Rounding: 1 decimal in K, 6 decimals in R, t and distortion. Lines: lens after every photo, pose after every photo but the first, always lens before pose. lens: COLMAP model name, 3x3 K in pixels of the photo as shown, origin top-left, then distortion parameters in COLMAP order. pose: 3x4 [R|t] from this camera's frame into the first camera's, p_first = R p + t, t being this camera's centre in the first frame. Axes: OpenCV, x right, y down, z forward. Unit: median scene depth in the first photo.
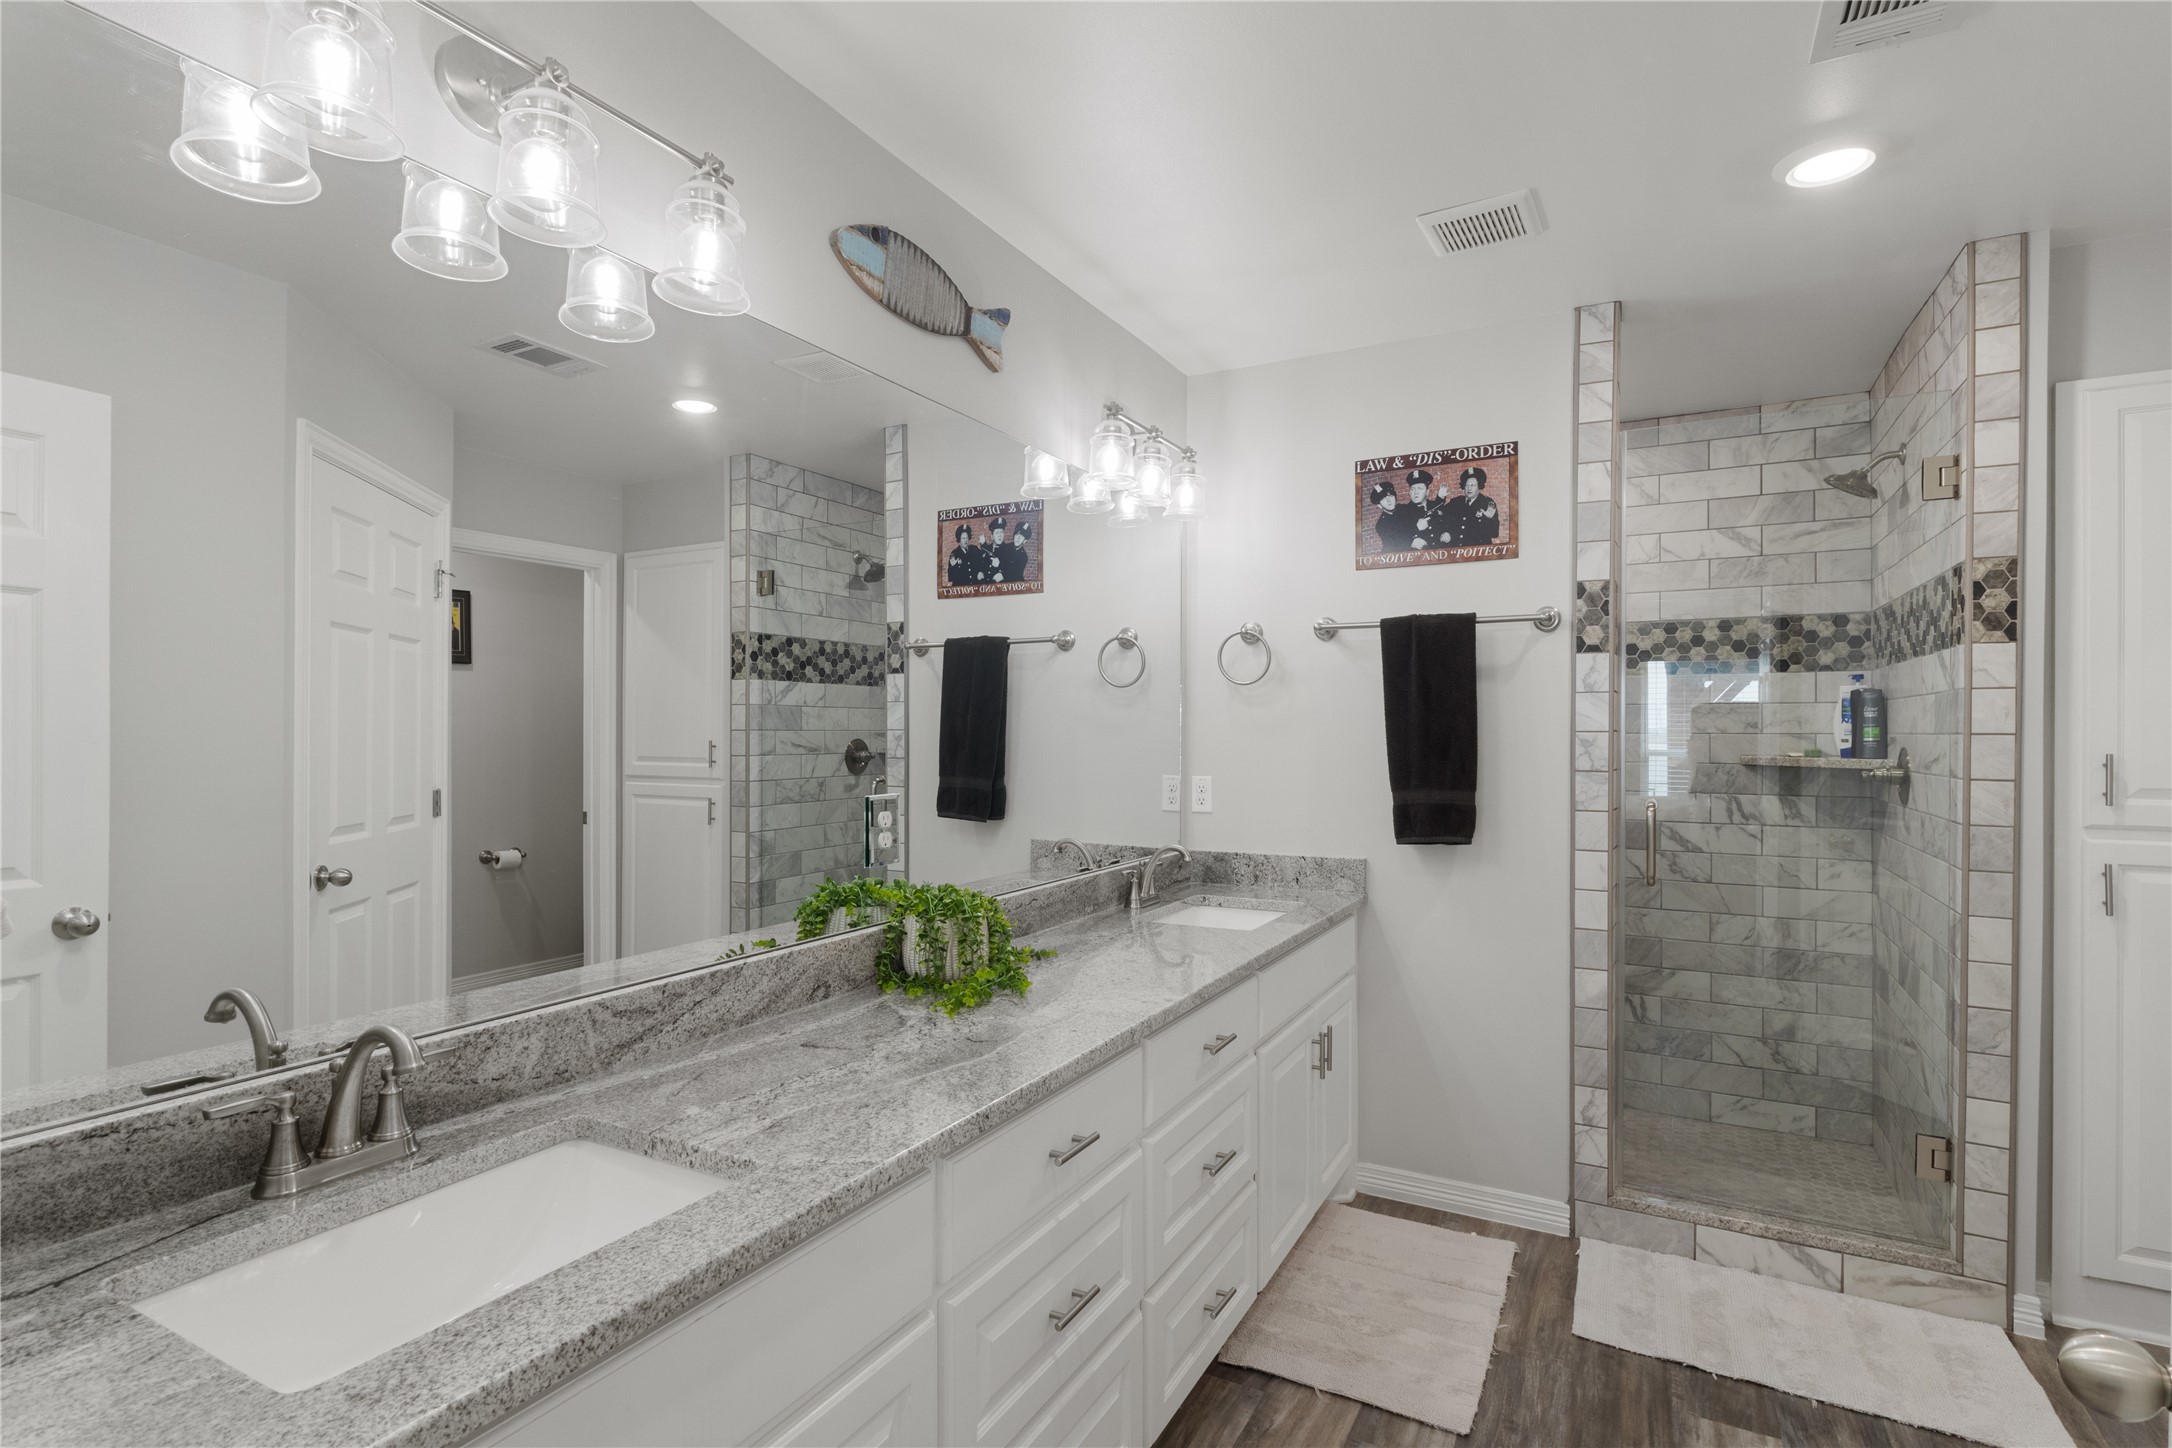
lens RADIAL K [[1052.6, 0, 1075.0], [0, 1052.6, 735.4], [0, 0, 1]] dist [-0.005893, 0.000497]
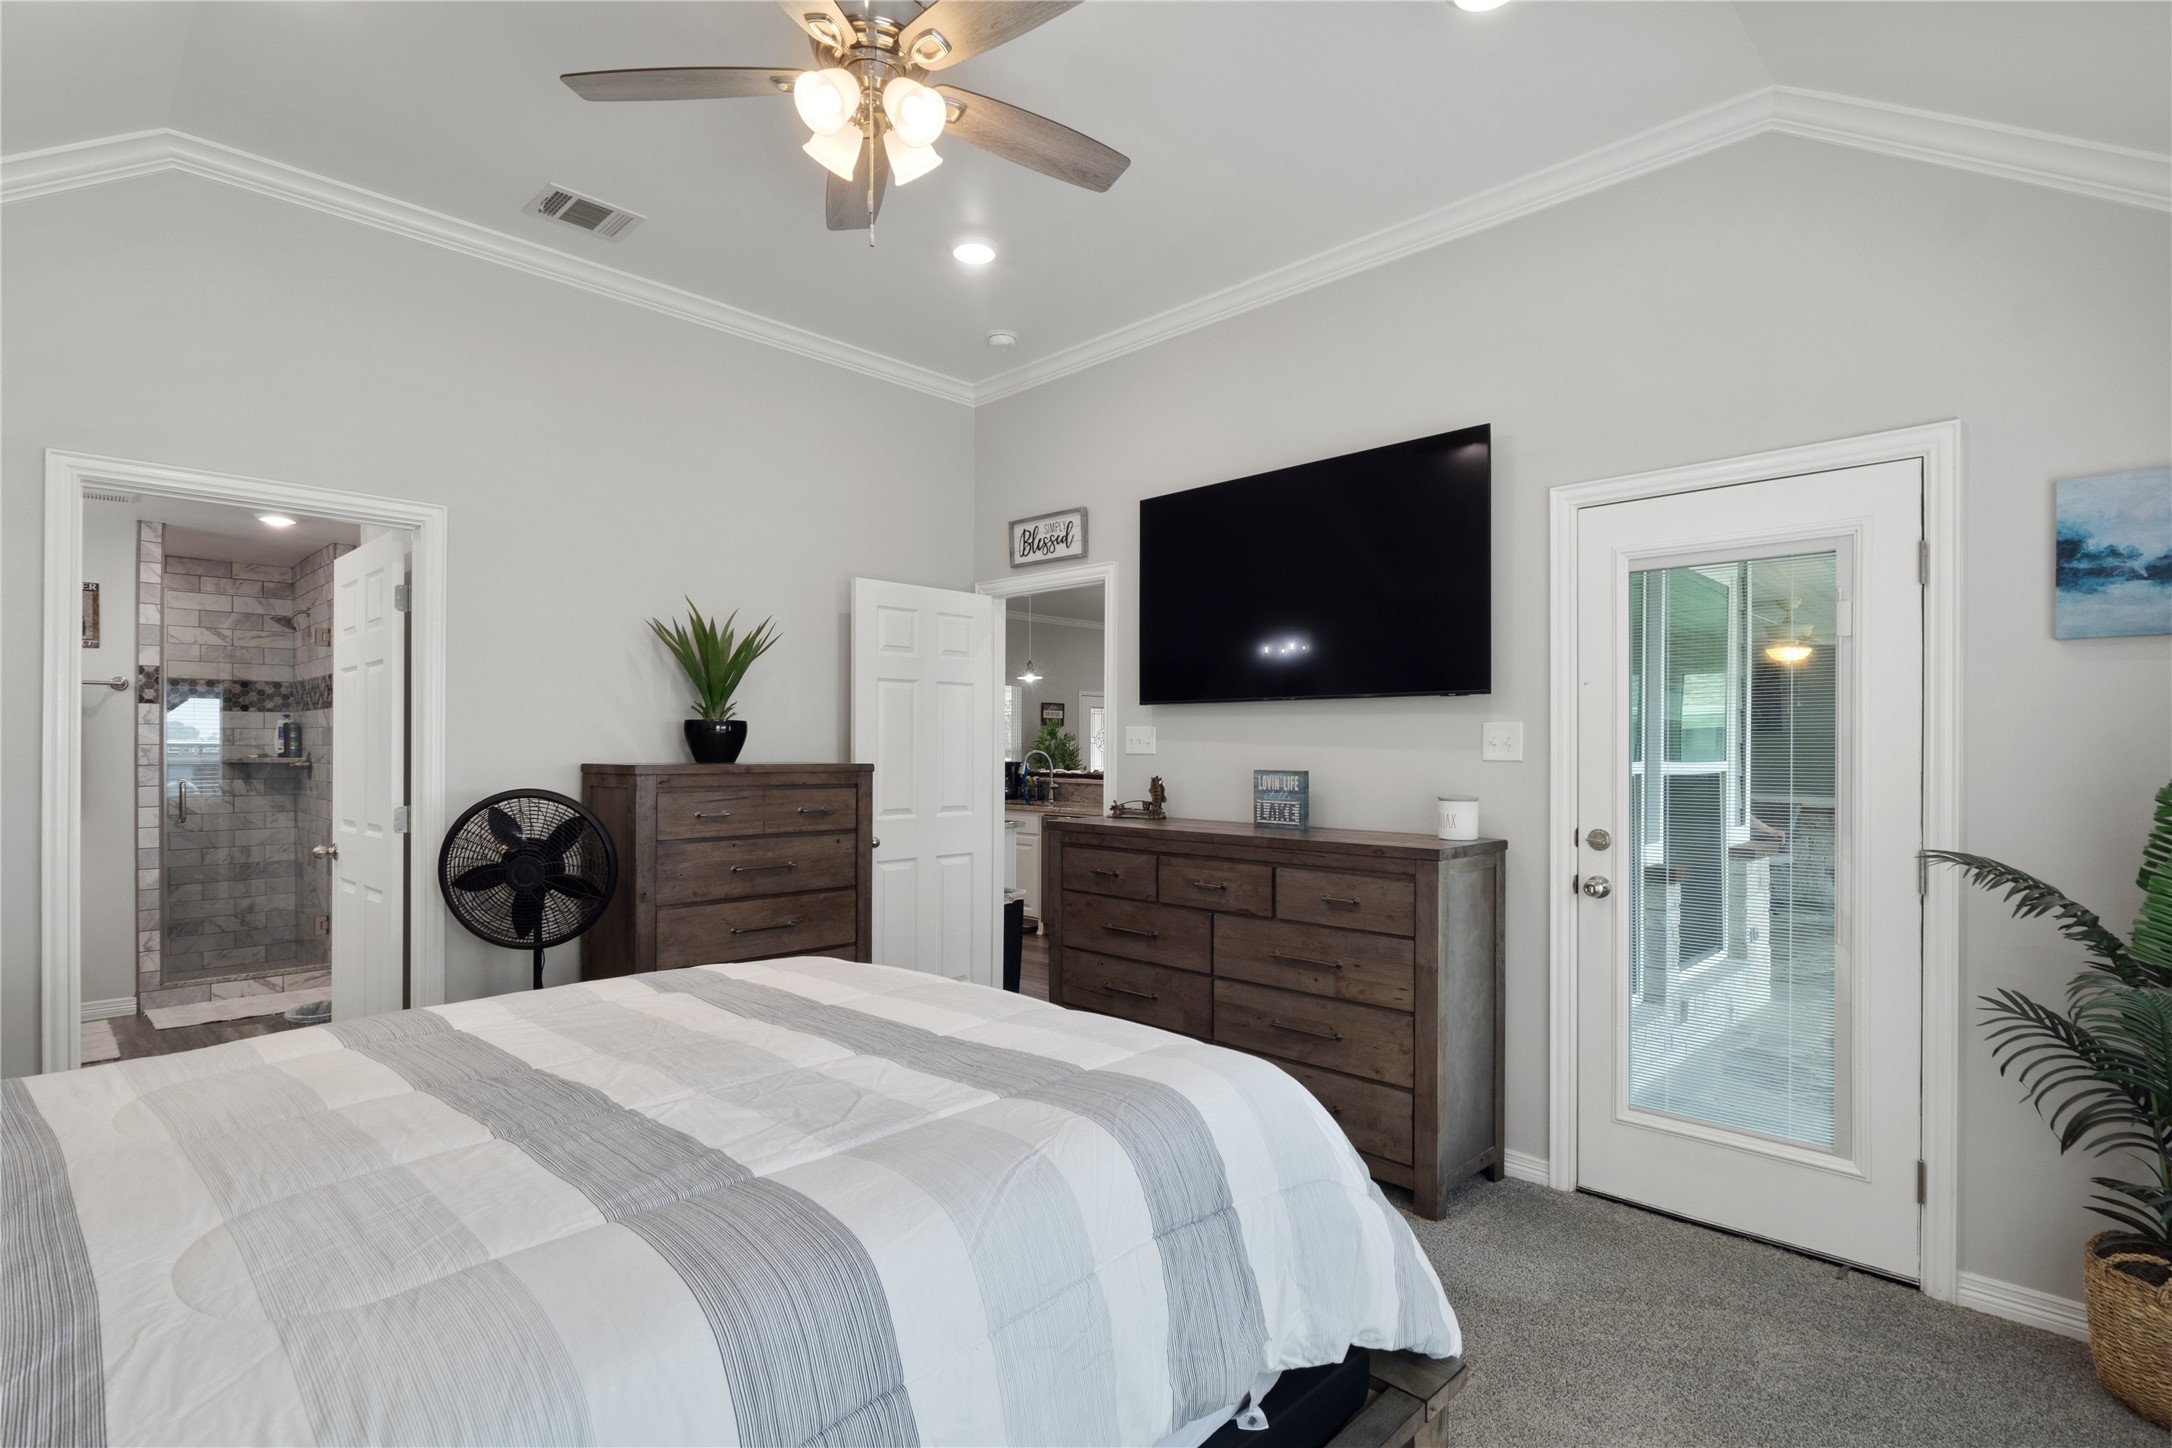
lens RADIAL K [[1052.6, 0, 1080.9], [0, 1052.6, 739.3], [0, 0, 1]] dist [-0.005893, 0.000497]
pose [[0.272899, 0.000642, 0.962043, -0.772075], [0.005958, 0.999979, -0.002357, 0.001087], [-0.962024, 0.006375, 0.272889, -1.010565]]
